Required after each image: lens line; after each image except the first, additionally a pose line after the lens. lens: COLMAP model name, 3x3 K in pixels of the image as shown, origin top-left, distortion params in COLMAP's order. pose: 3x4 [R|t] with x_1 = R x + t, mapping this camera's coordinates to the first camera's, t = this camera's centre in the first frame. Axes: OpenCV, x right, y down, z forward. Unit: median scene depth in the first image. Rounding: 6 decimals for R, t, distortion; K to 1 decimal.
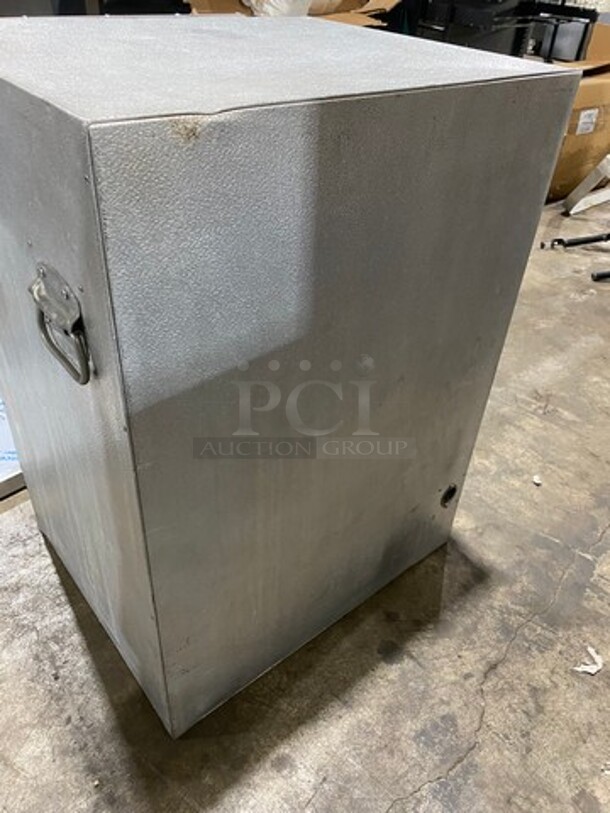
lens RADIAL K [[618.9, 0, 306.9], [0, 618.9, 403.5], [0, 0, 1]] dist [0.010311, -0.004920]
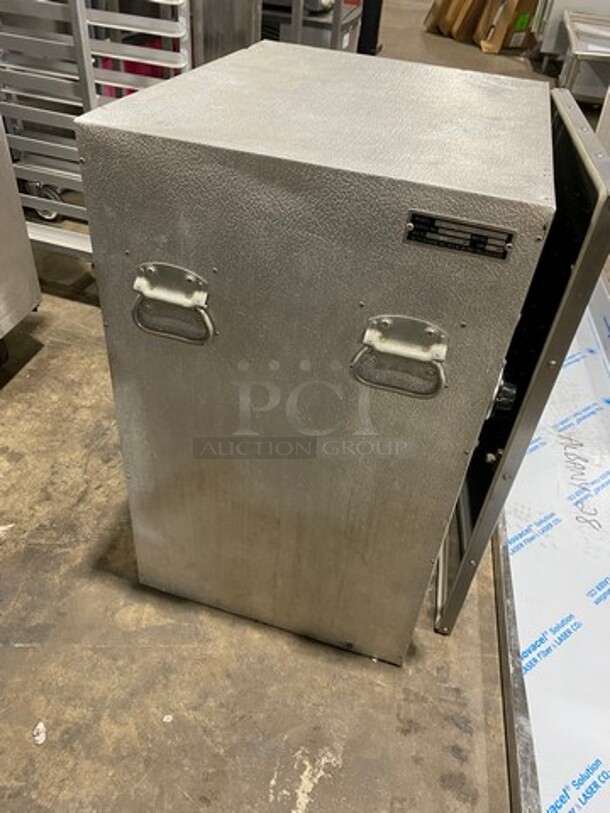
lens RADIAL K [[618.9, 0, 305.8], [0, 618.9, 405.6], [0, 0, 1]] dist [0.010311, -0.004920]
pose [[-0.823136, 0.245645, -0.511962, 0.528179], [-0.442671, 0.287097, 0.849481, -0.953172], [0.355653, 0.925869, -0.127580, 1.147530]]
